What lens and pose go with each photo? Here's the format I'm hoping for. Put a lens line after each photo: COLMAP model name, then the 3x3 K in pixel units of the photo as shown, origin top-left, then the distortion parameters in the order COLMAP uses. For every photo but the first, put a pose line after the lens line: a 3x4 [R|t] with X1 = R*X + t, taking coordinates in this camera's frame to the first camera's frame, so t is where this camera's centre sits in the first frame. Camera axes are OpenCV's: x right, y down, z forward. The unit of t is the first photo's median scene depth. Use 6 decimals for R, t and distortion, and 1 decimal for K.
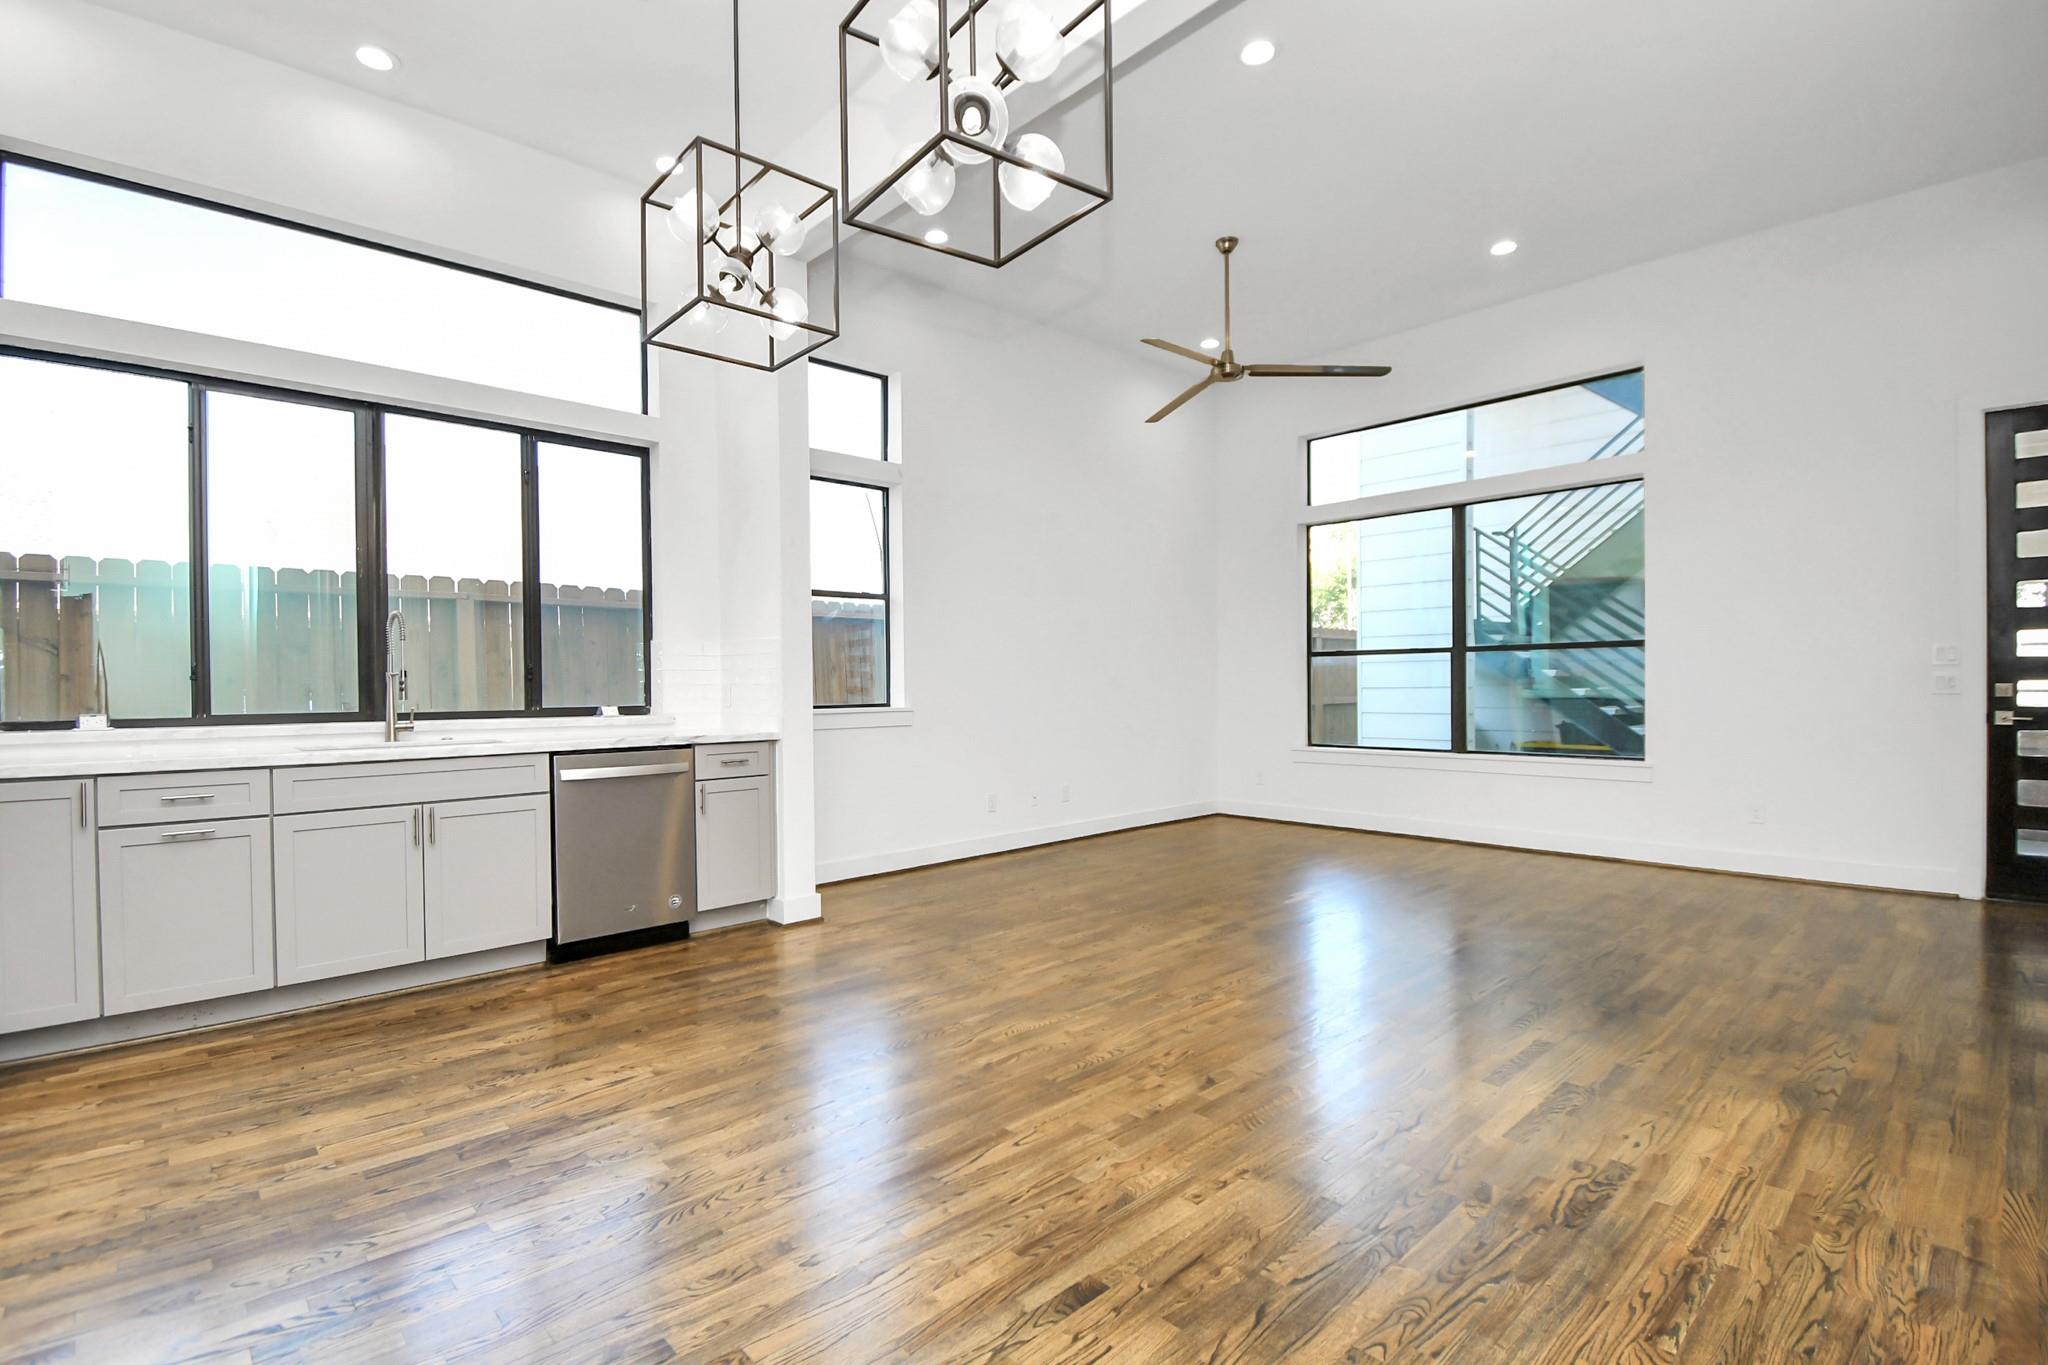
lens RADIAL K [[931.8, 0, 1024.3], [0, 931.8, 696.1], [0, 0, 1]] dist [0.005434, -0.014784]
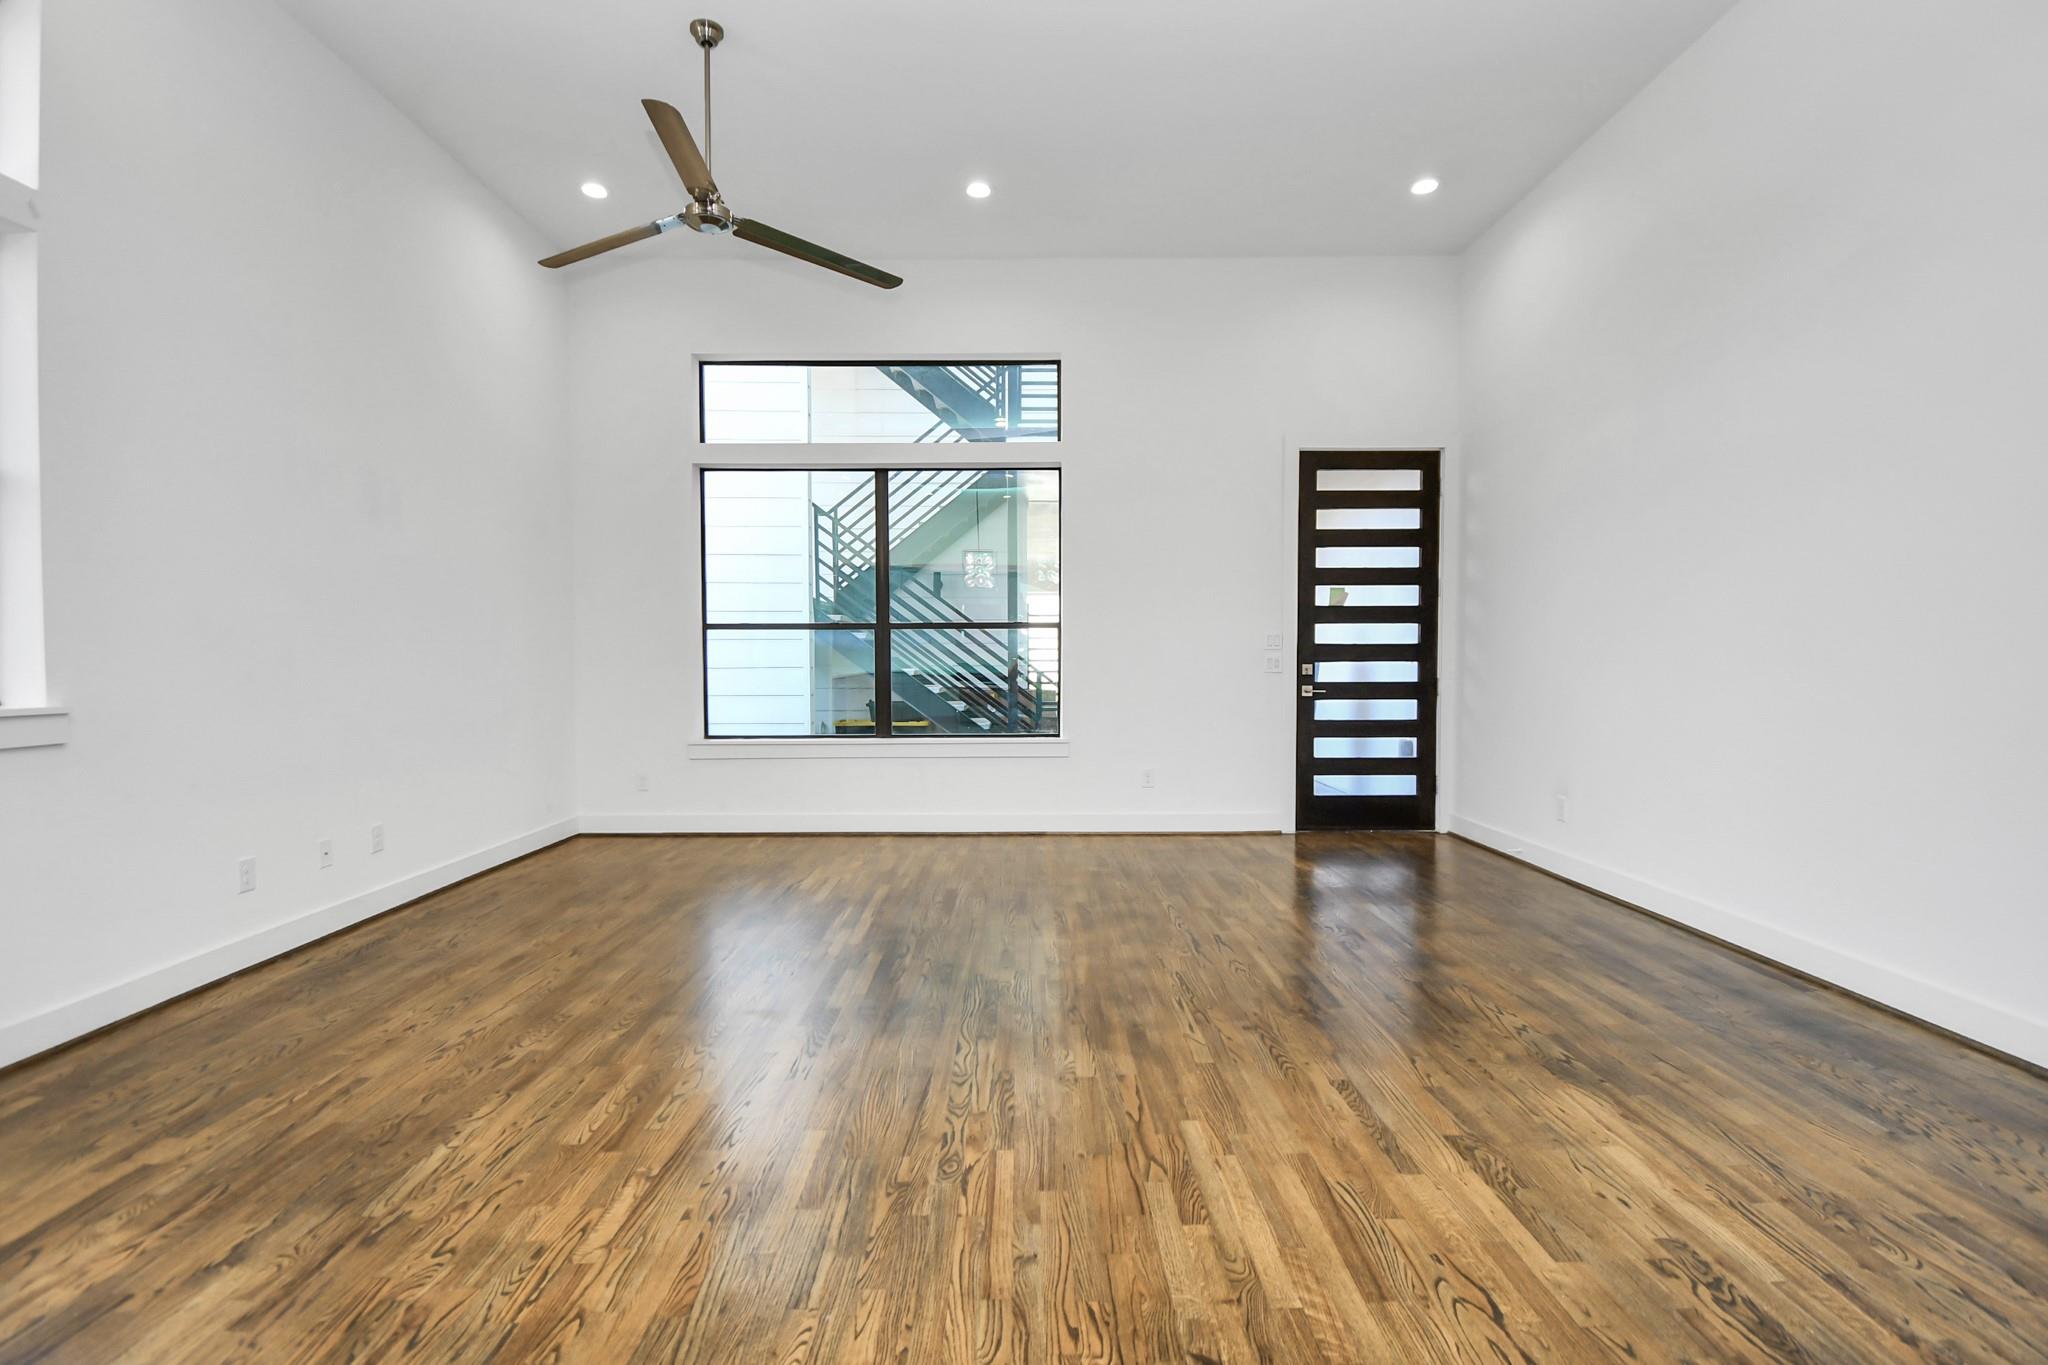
lens RADIAL K [[931.8, 0, 1018.2], [0, 931.8, 693.5], [0, 0, 1]] dist [0.005434, -0.014784]
pose [[0.687719, -0.019359, 0.725719, -0.163951], [0.008403, 0.999790, 0.018707, -0.000698], [-0.725928, -0.006767, 0.687737, 0.414654]]
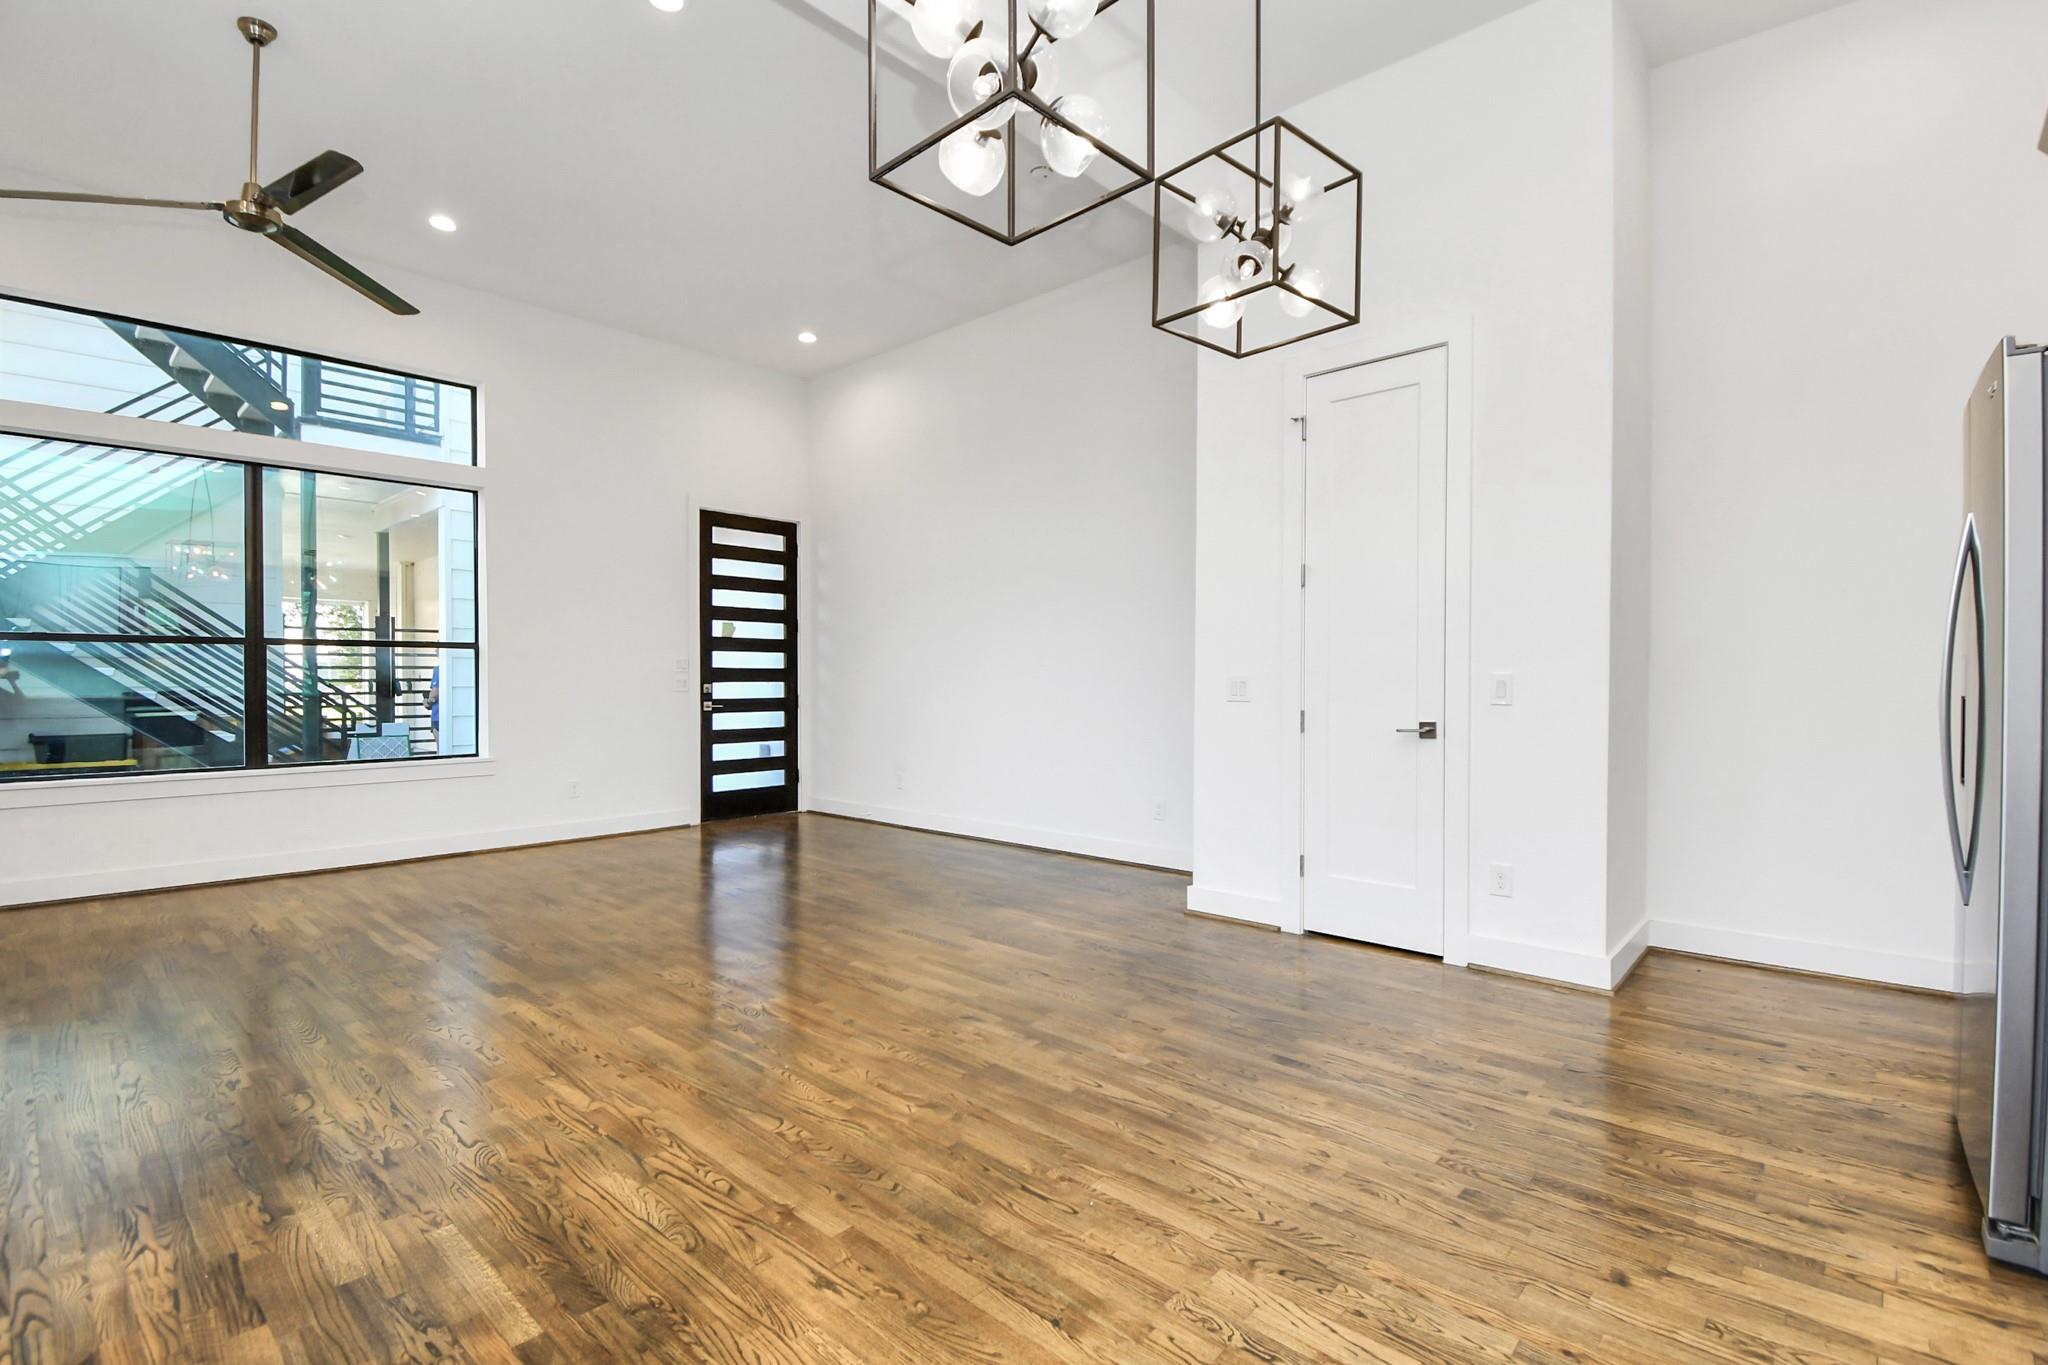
lens RADIAL K [[931.8, 0, 1018.0], [0, 931.8, 696.6], [0, 0, 1]] dist [0.005434, -0.014784]
pose [[-0.063710, -0.010431, 0.997914, -0.578325], [0.015782, 0.999810, 0.011458, -0.002542], [-0.997844, 0.016479, -0.063533, 0.596523]]
